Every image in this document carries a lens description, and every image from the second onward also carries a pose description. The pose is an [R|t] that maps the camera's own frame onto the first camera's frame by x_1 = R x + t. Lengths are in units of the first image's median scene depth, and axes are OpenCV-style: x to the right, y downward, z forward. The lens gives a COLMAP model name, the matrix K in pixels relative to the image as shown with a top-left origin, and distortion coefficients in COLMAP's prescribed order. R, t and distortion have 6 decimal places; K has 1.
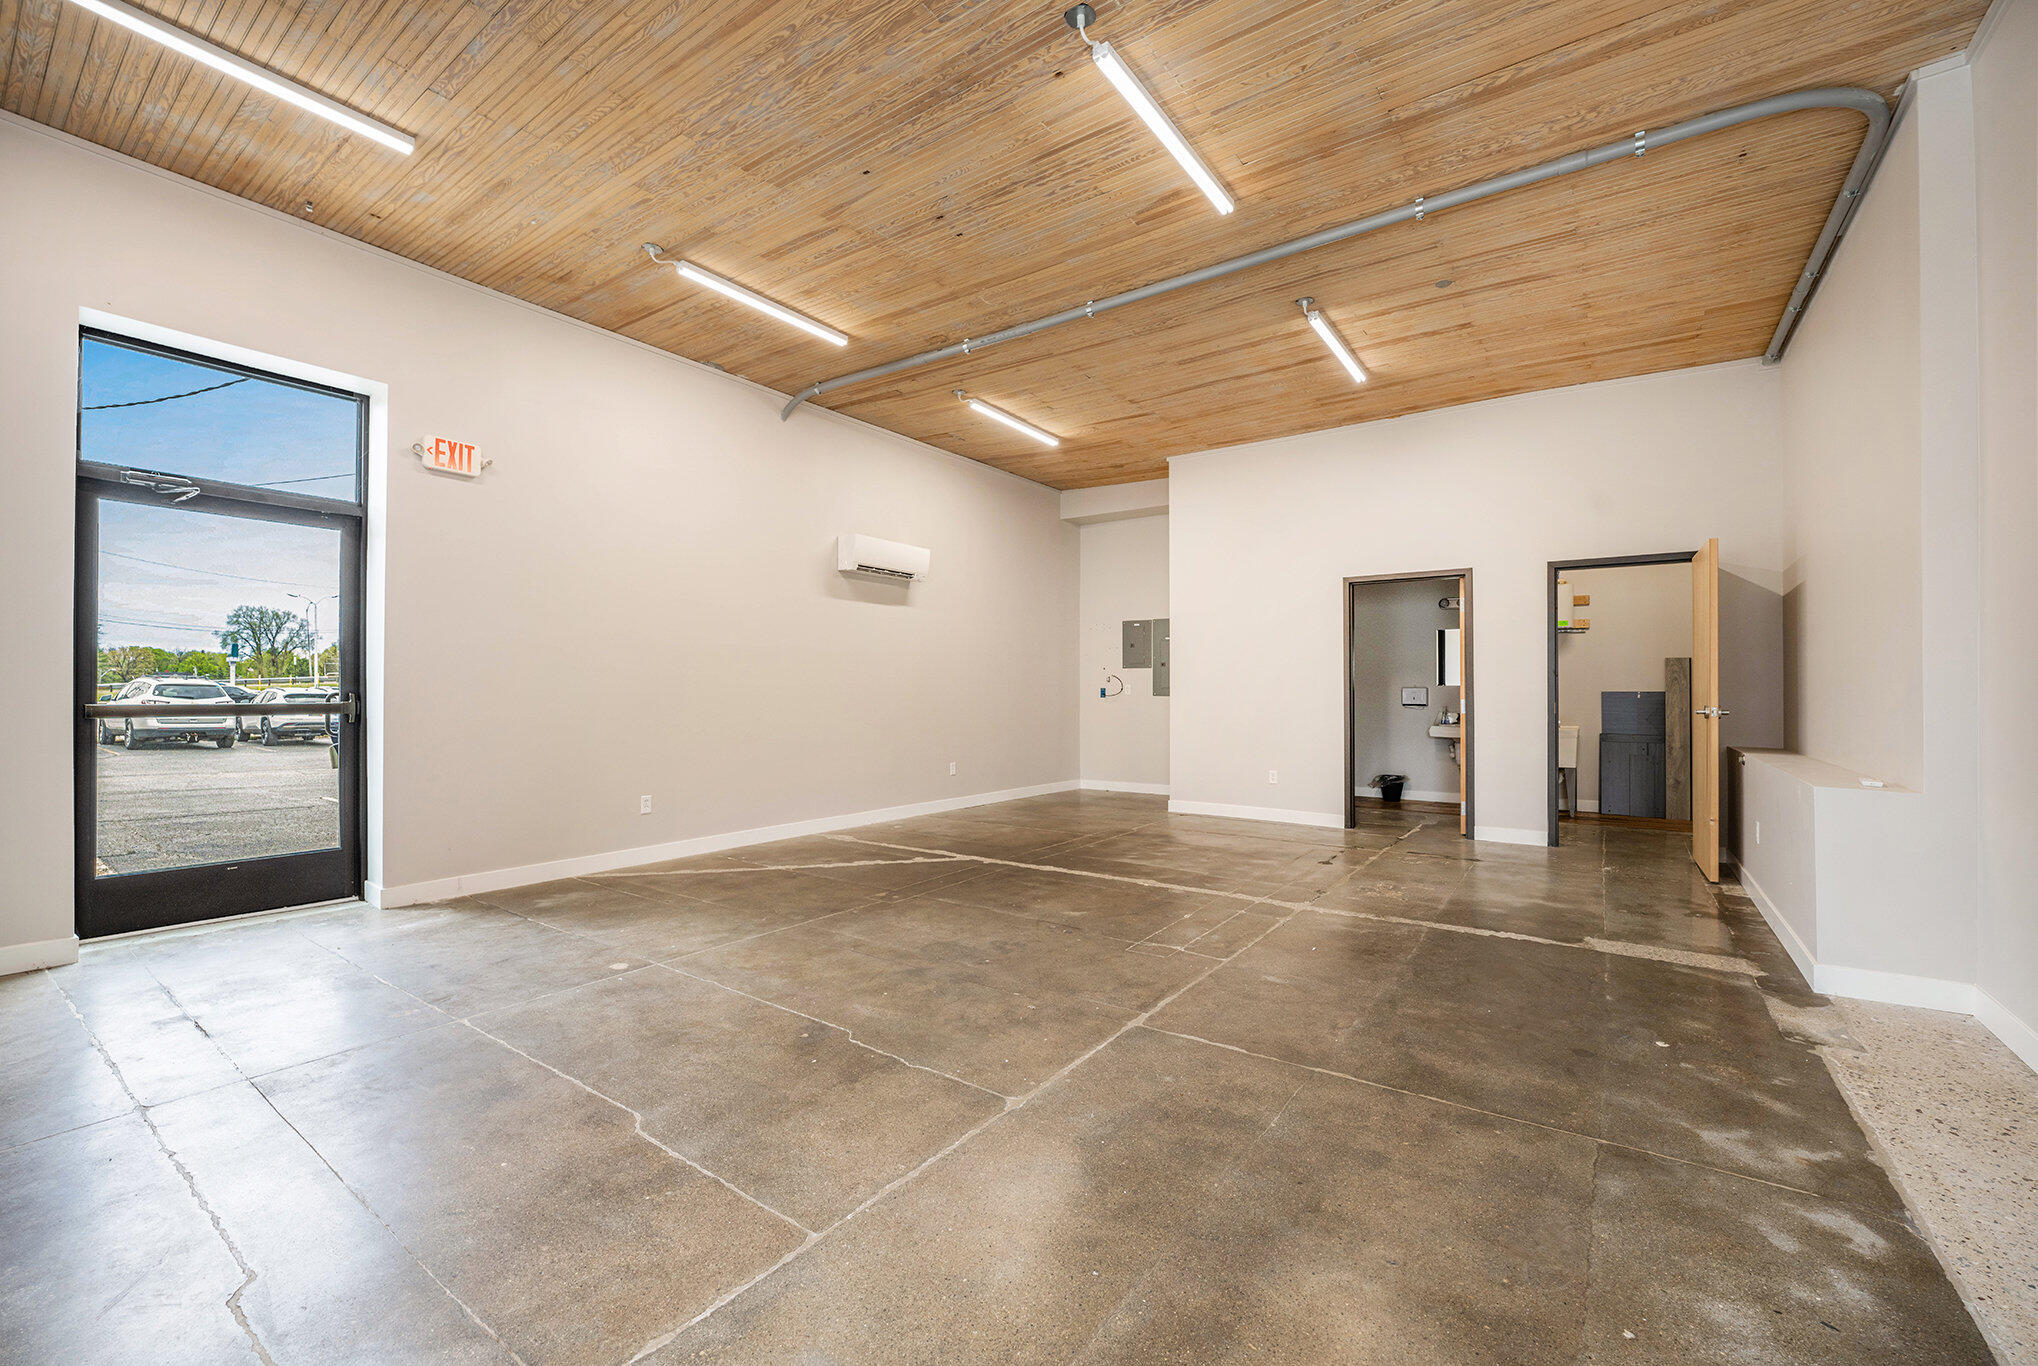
lens RADIAL K [[837.0, 0, 1034.9], [0, 837.0, 681.6], [0, 0, 1]] dist [-0.014164, 0.000344]
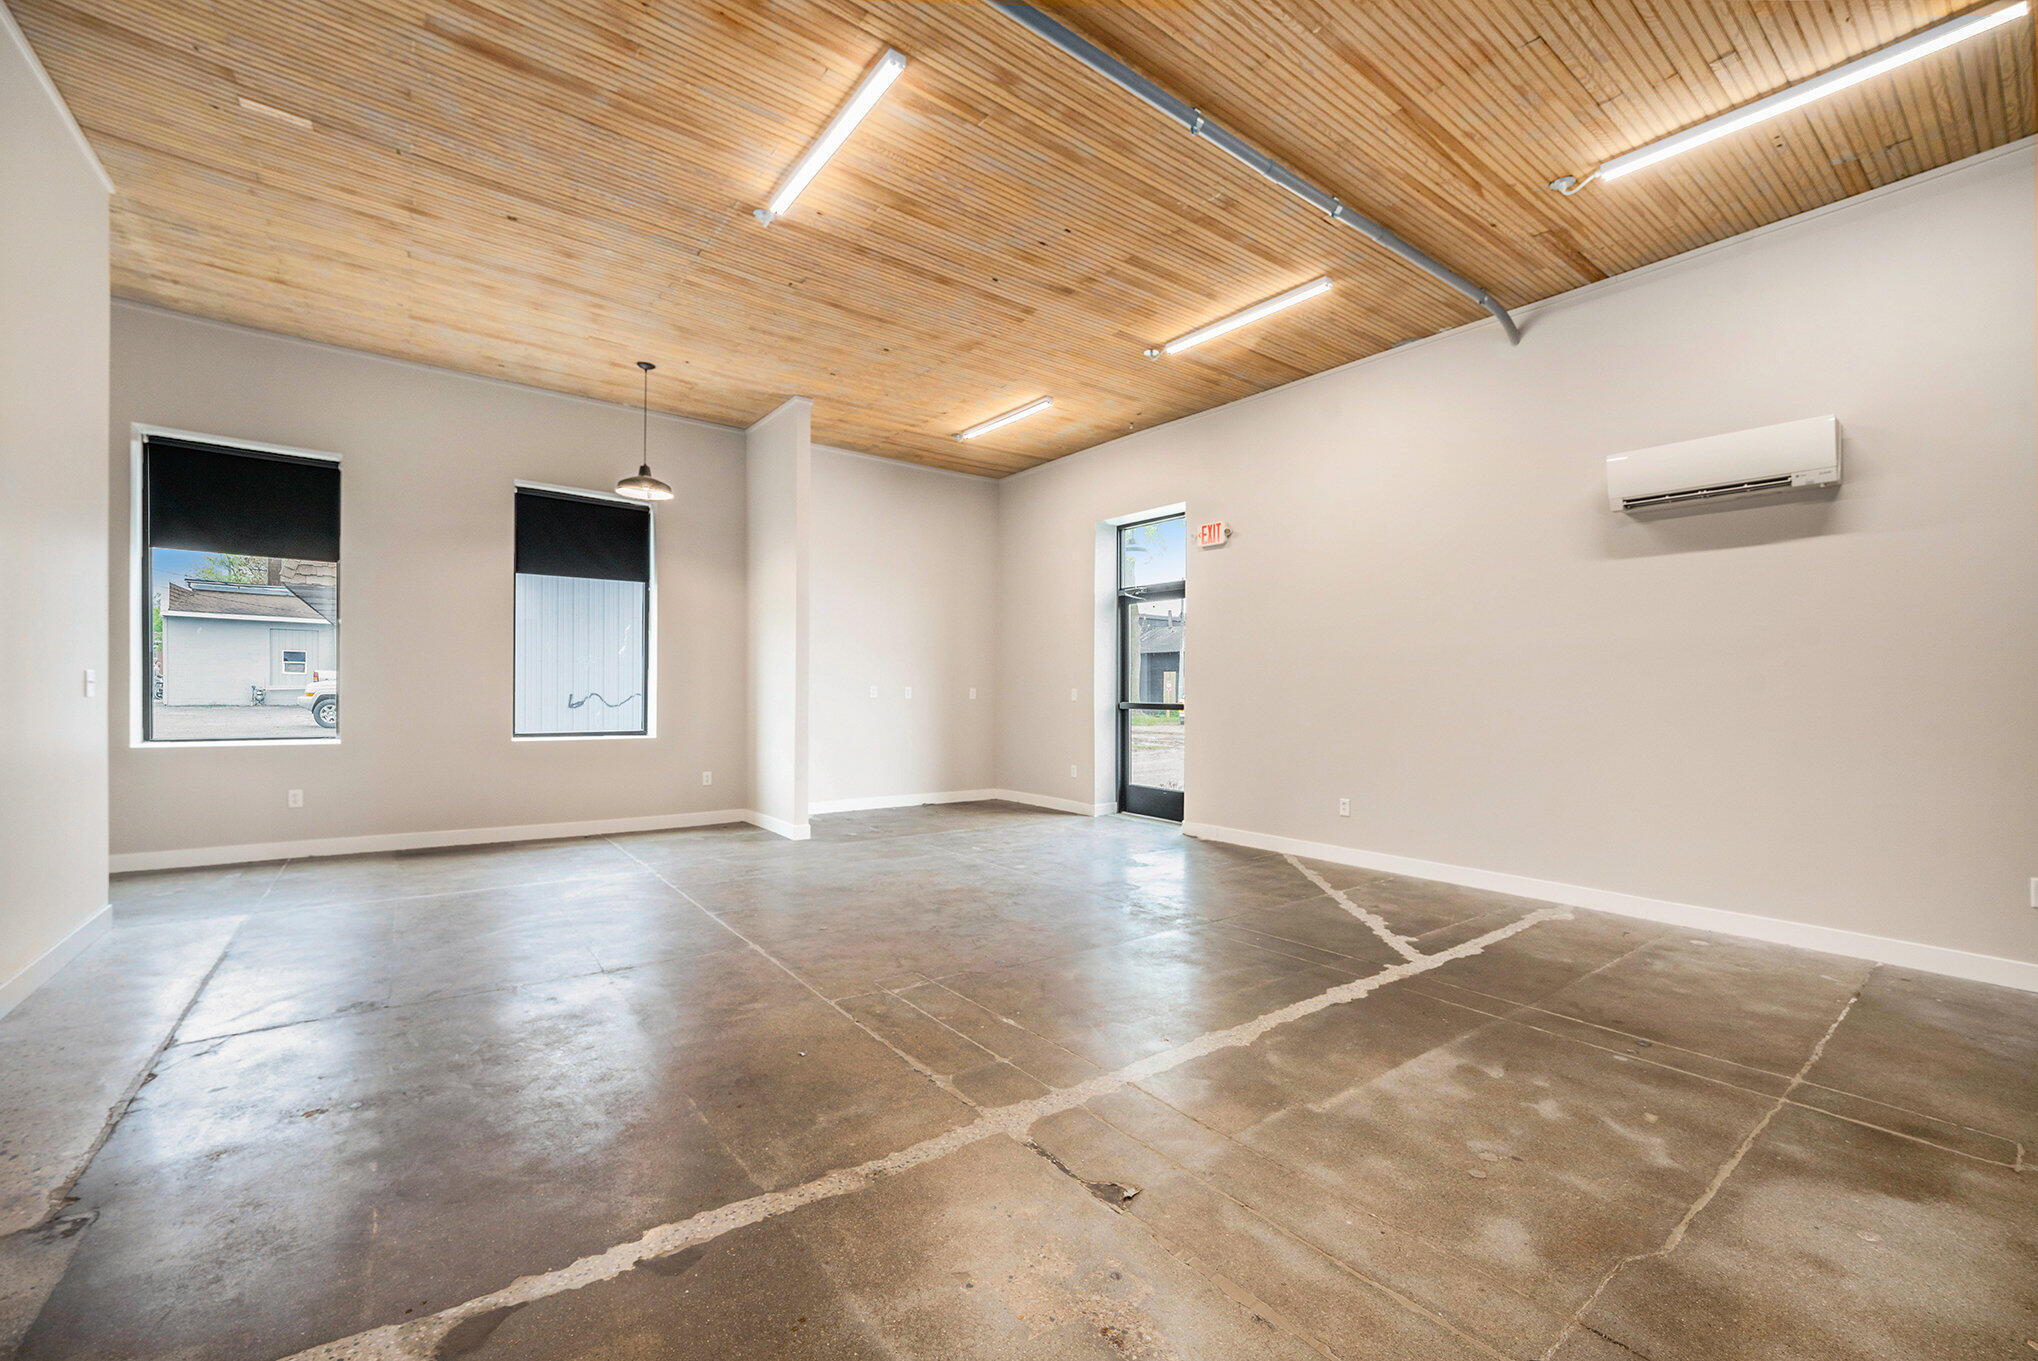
lens RADIAL K [[837.0, 0, 1021.0], [0, 837.0, 693.2], [0, 0, 1]] dist [-0.014164, 0.000344]
pose [[-0.304662, -0.008709, -0.952421, 0.931305], [-0.011599, 0.999918, -0.005433, 0.017405], [0.952390, 0.009392, -0.304738, 1.359247]]
